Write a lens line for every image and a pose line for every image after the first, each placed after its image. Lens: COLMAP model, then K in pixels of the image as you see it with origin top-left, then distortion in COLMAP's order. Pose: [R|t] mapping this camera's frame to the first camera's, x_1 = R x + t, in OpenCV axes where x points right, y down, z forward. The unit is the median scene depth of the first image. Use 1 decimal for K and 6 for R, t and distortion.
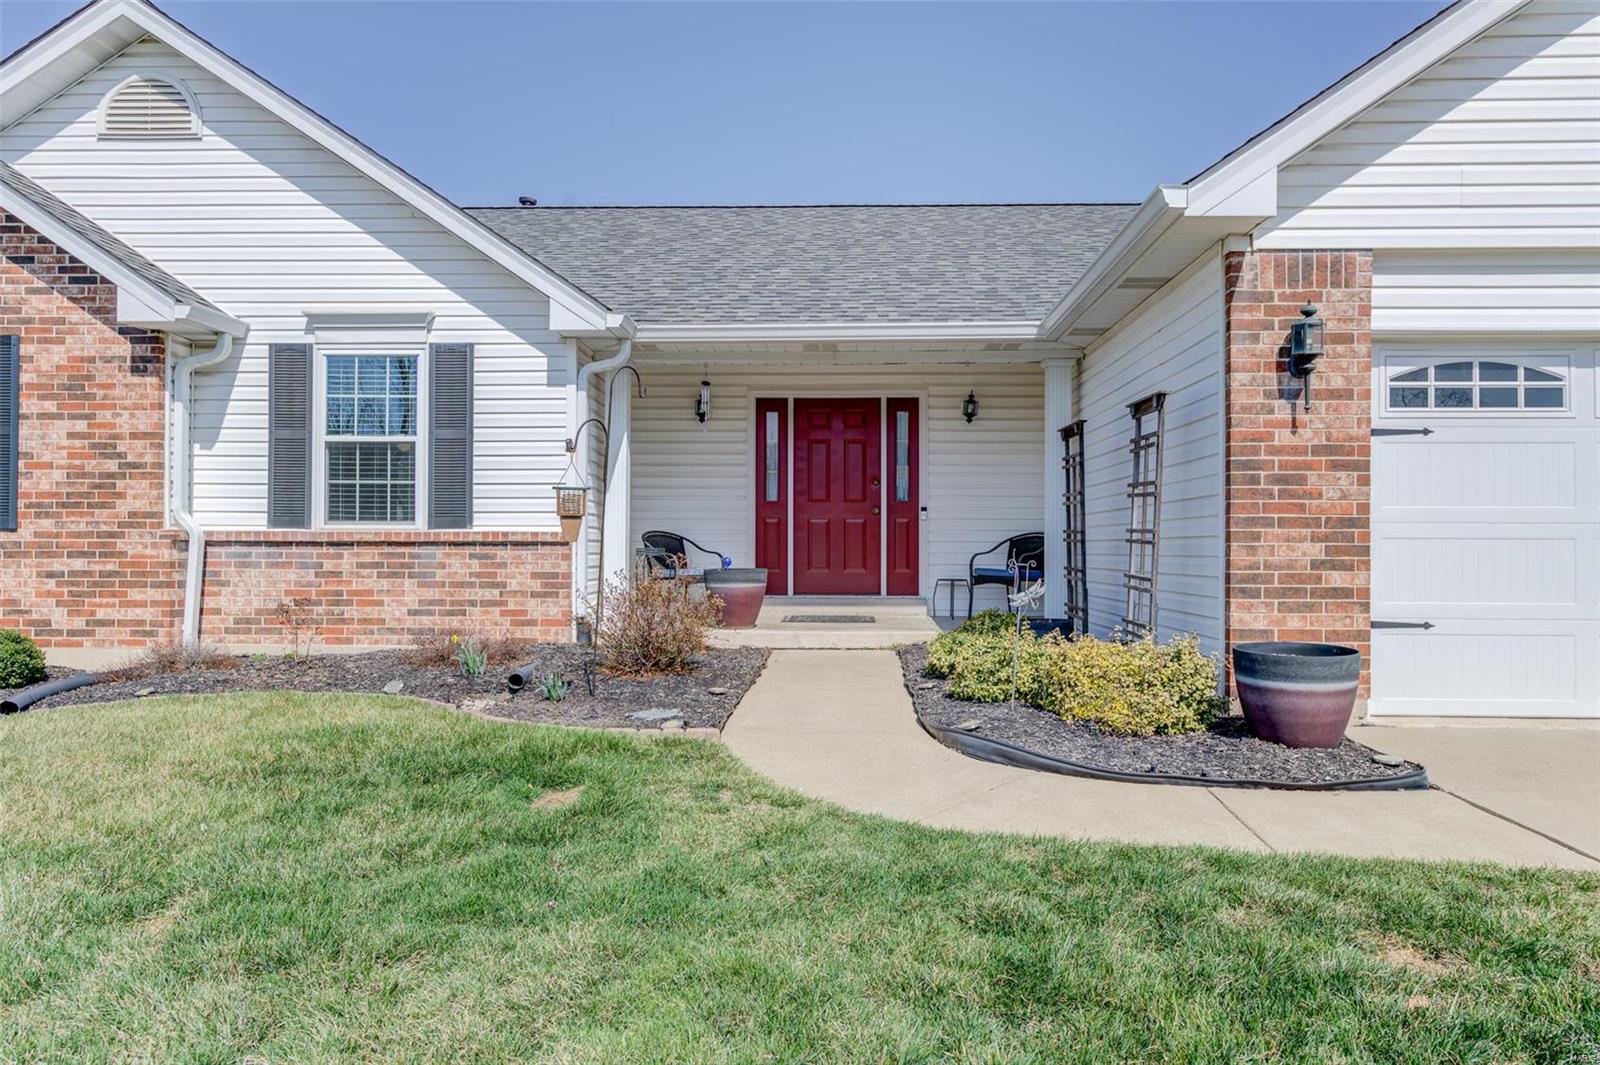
lens RADIAL K [[1111.7, 0, 802.6], [0, 1111.7, 531.8], [0, 0, 1]] dist [0.004351, -0.002829]
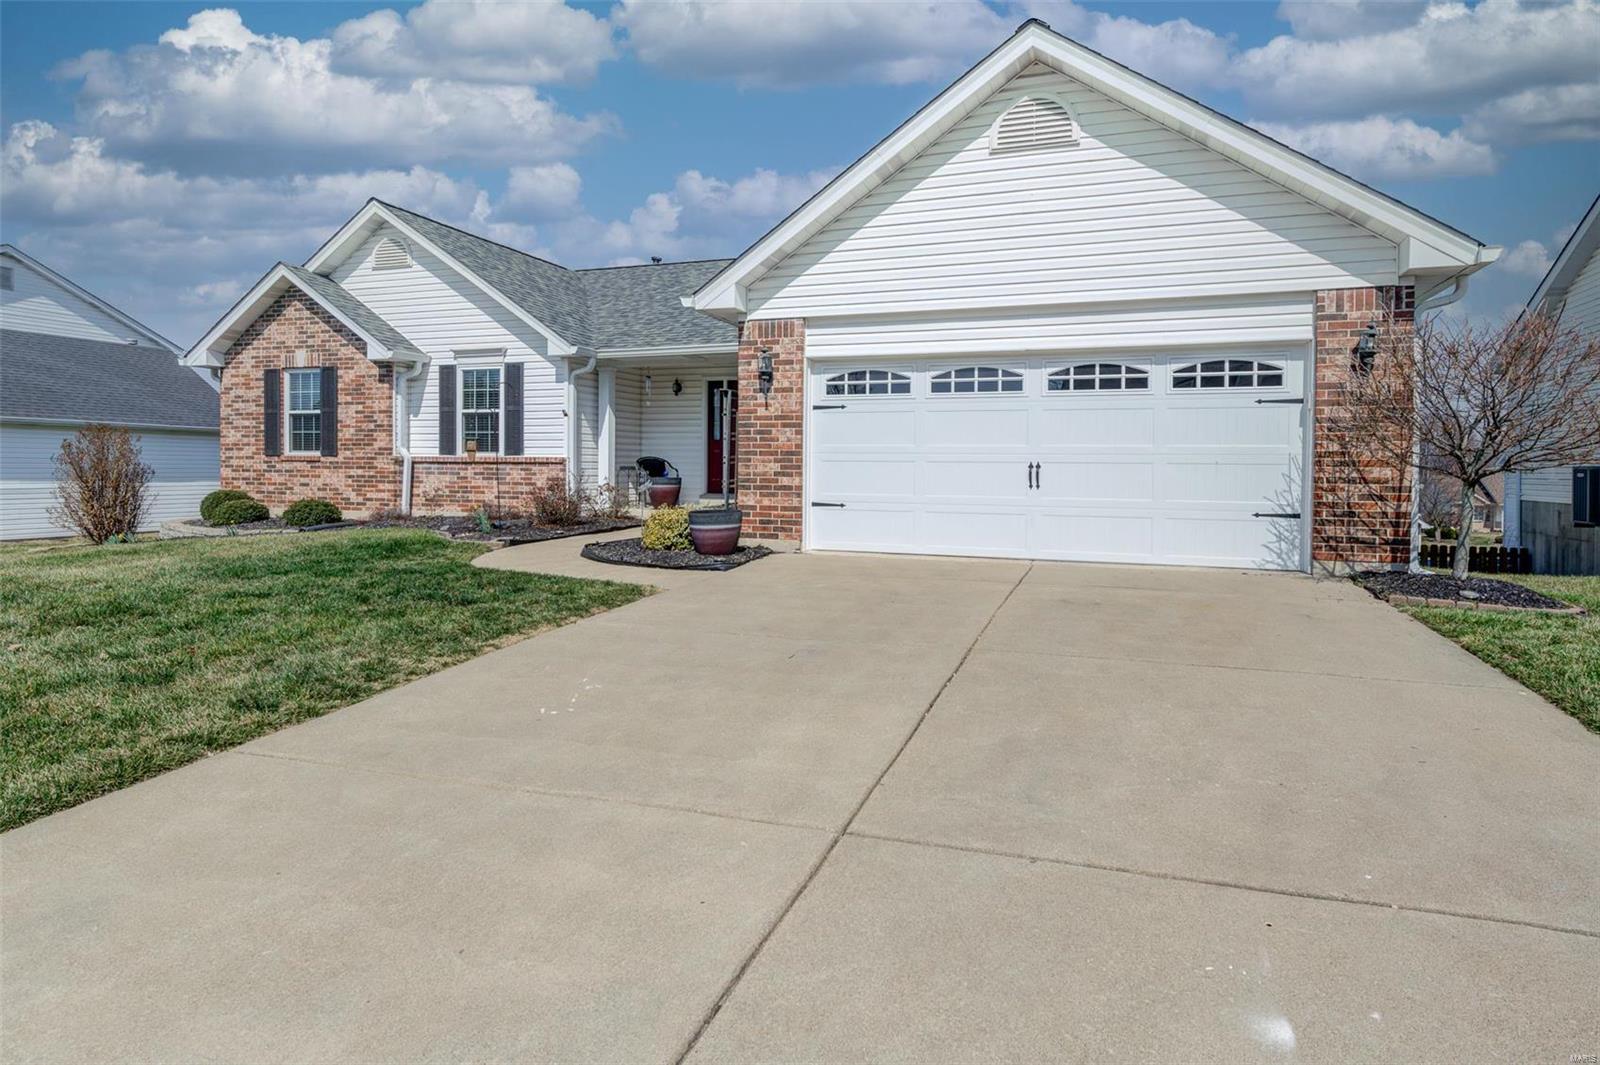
lens RADIAL K [[864.9, 0, 799.8], [0, 864.9, 475.9], [0, 0, 1]] dist [0.001594, 0.000310]
pose [[0.953618, 0.008274, -0.300905, 0.659542], [-0.002154, 0.999784, 0.020665, 0.000225], [0.301011, -0.019058, 0.953430, -0.335334]]
